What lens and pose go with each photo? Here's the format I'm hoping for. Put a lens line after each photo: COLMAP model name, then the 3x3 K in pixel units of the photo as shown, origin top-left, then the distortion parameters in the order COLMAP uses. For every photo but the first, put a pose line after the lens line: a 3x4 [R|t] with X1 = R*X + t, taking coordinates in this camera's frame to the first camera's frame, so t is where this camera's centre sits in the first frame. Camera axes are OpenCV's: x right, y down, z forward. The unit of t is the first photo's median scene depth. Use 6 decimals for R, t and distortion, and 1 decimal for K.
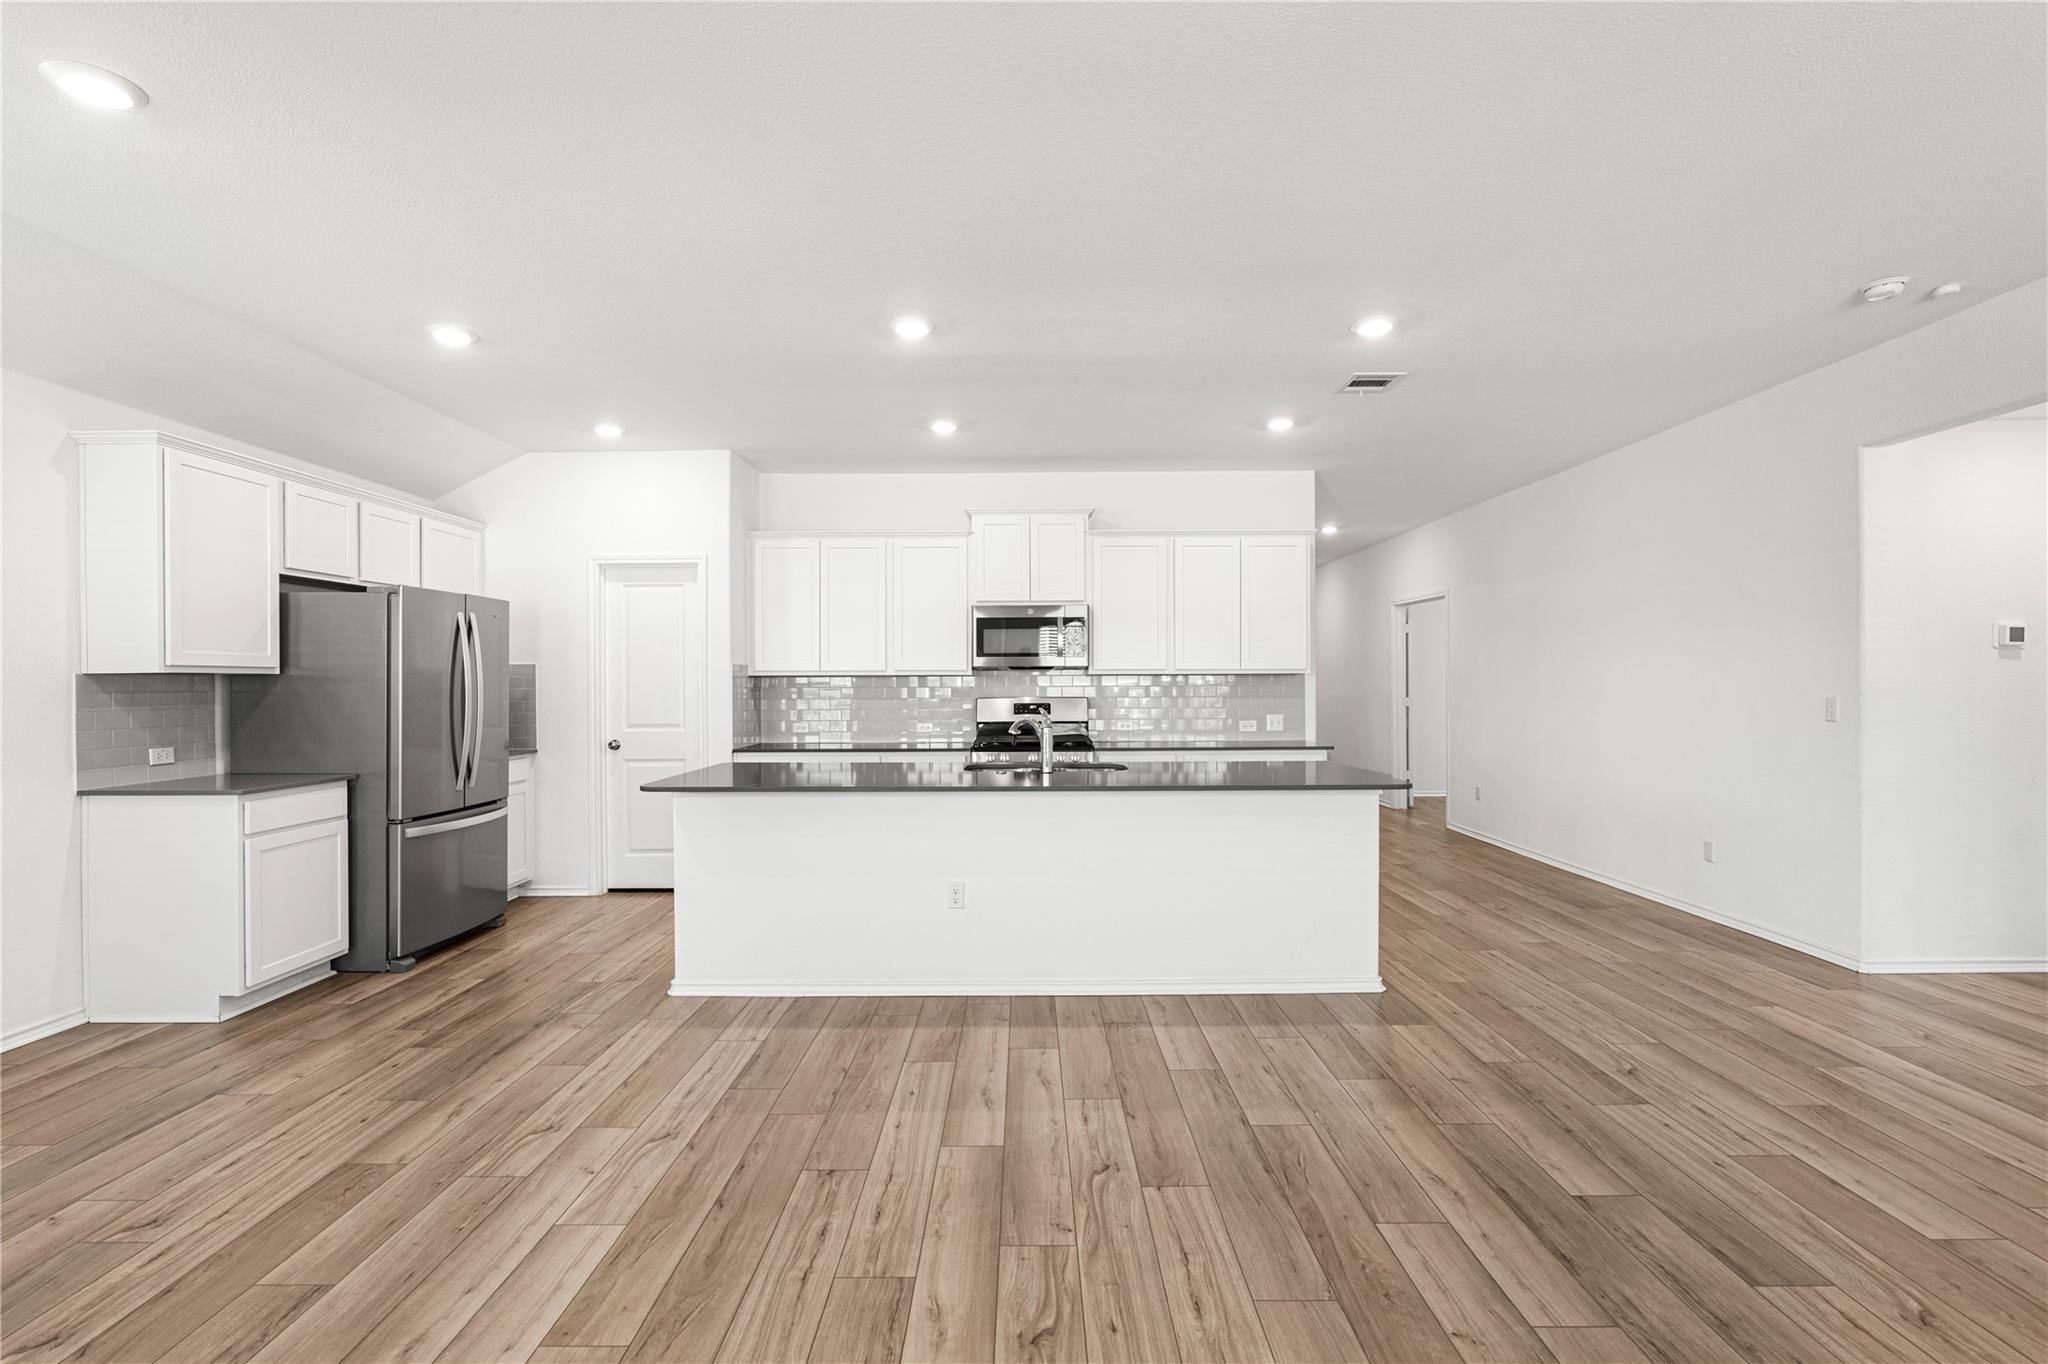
lens RADIAL K [[968.0, 0, 1024.0], [0, 968.0, 682.0], [0, 0, 1]] dist [-0.002454, 0.000224]
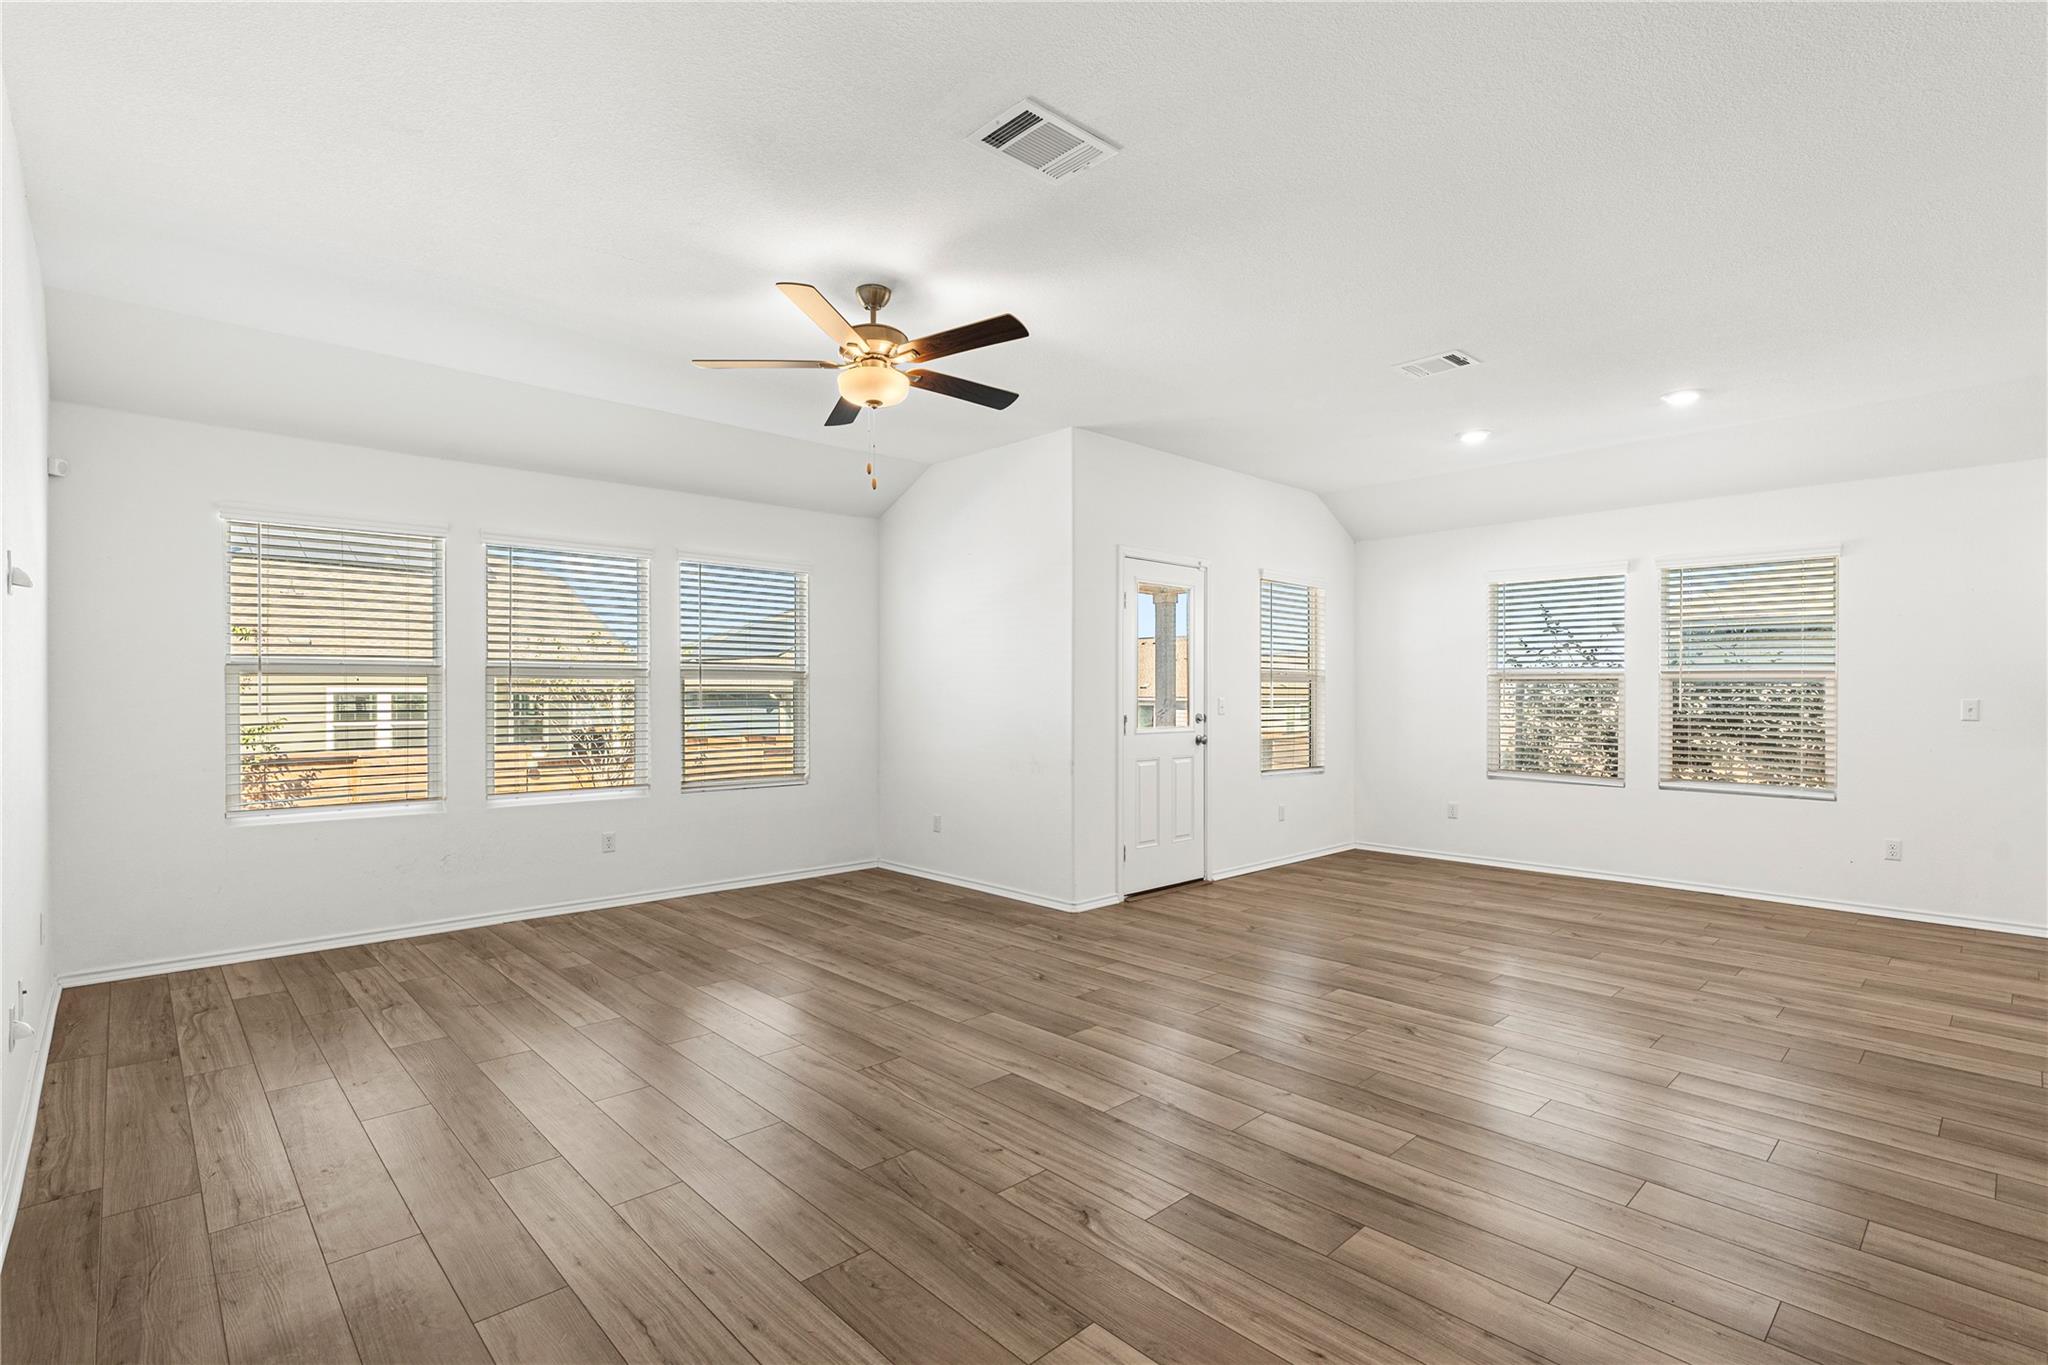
lens RADIAL K [[961.4, 0, 1024.0], [0, 961.4, 682.5], [0, 0, 1]] dist [-0.006830, -0.000056]
pose [[-0.724462, -0.004100, -0.689303, 0.891527], [0.001311, 0.999972, -0.007326, 0.010685], [0.689313, -0.006211, -0.724437, 0.894202]]
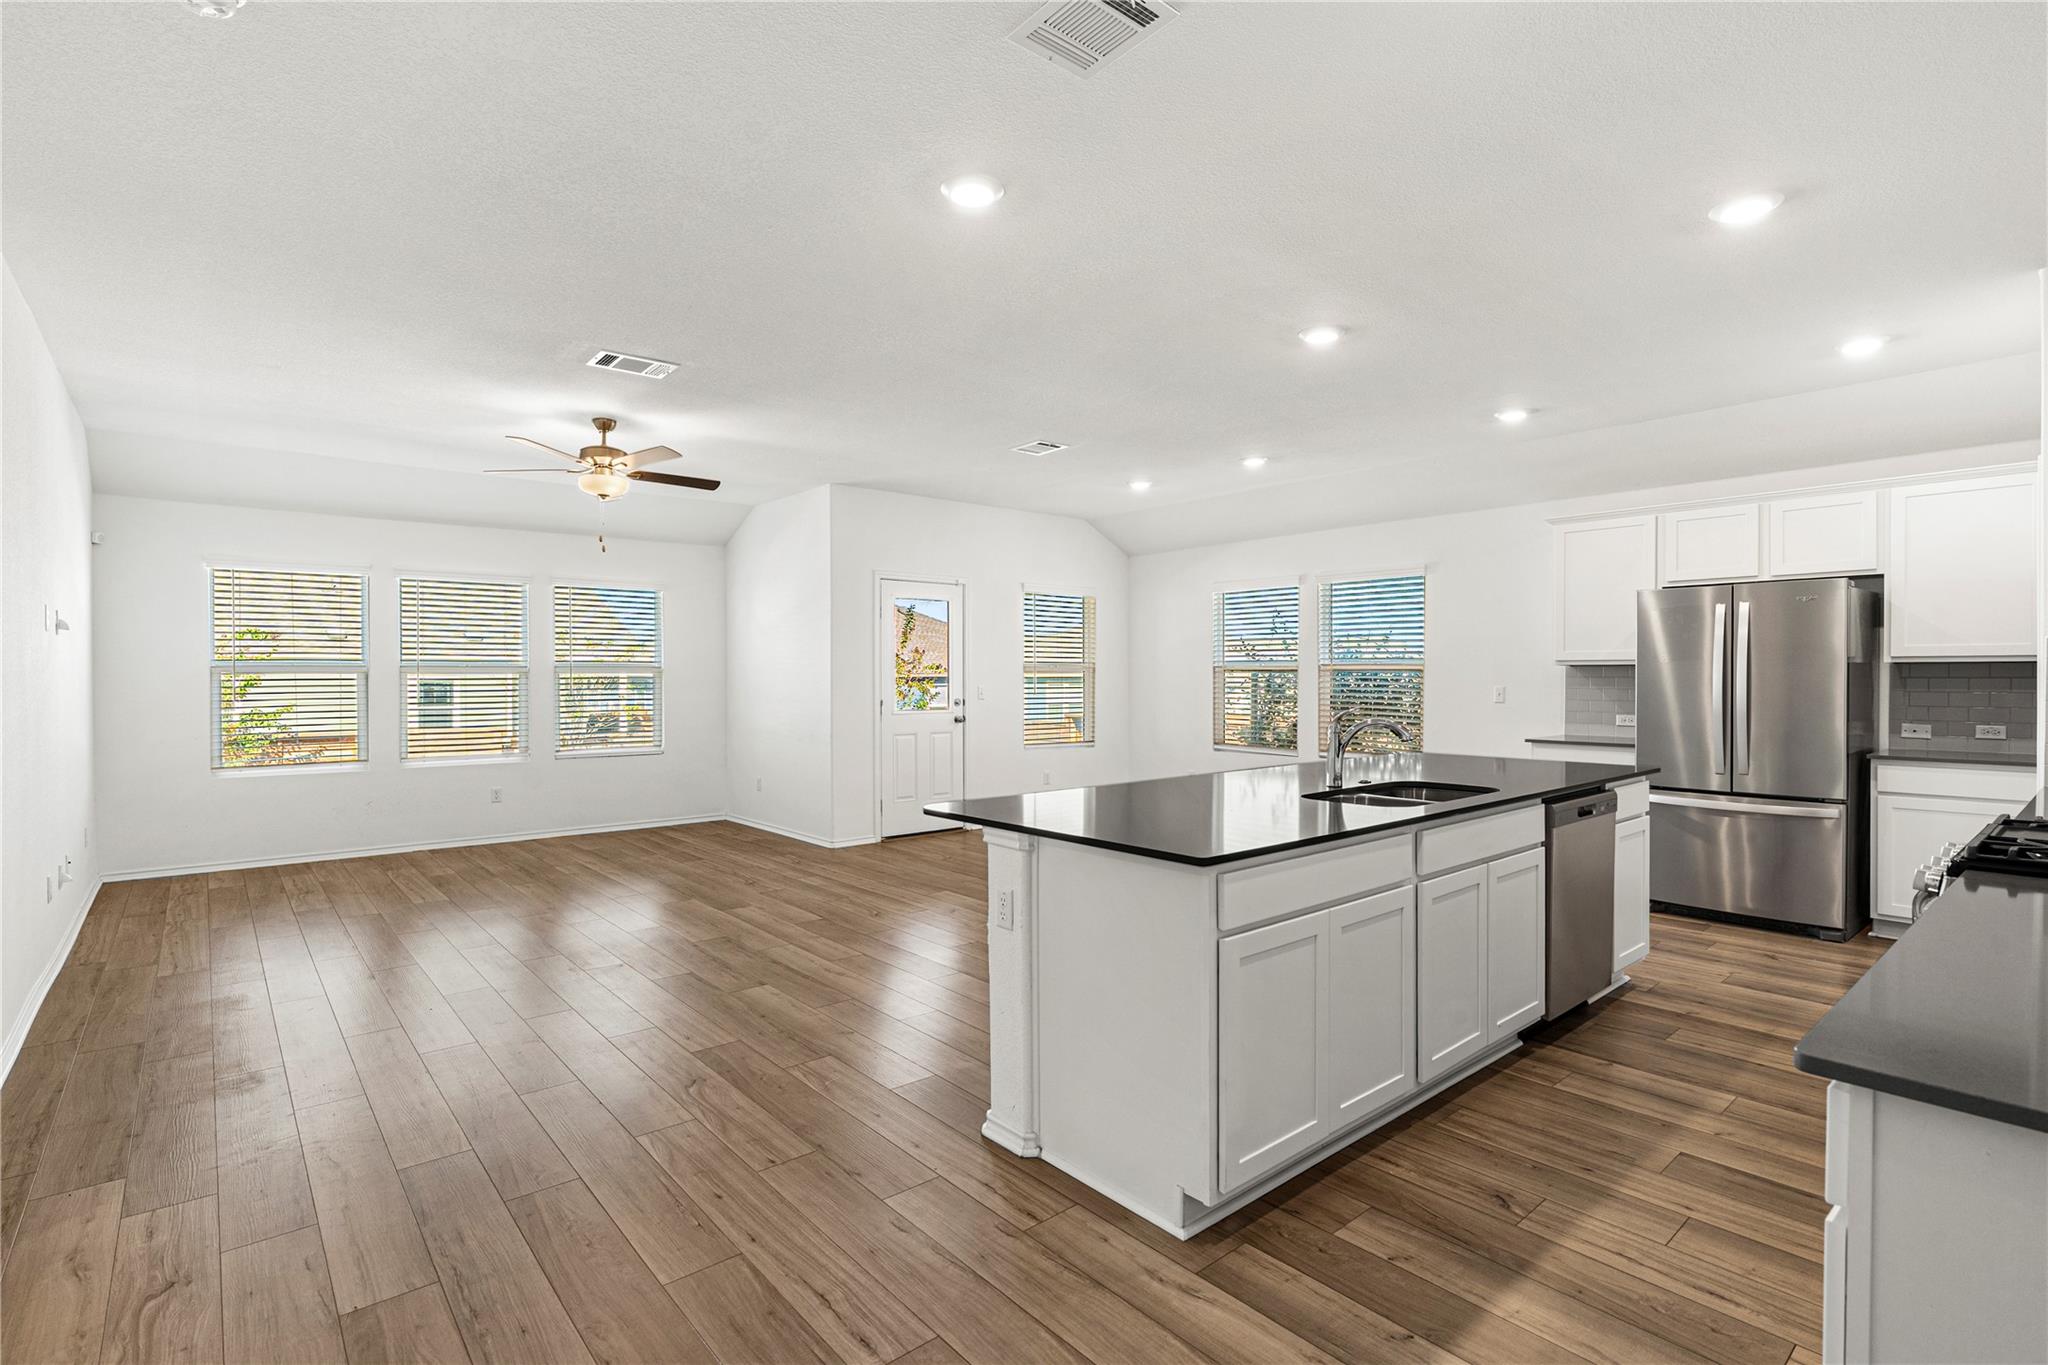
lens RADIAL K [[961.4, 0, 1024.0], [0, 961.4, 682.5], [0, 0, 1]] dist [-0.006830, -0.000056]
pose [[-0.757254, 0.010779, -0.653032, 0.811610], [0.006493, 0.999939, 0.008975, -0.001247], [0.653089, 0.002556, -0.757277, 1.576885]]
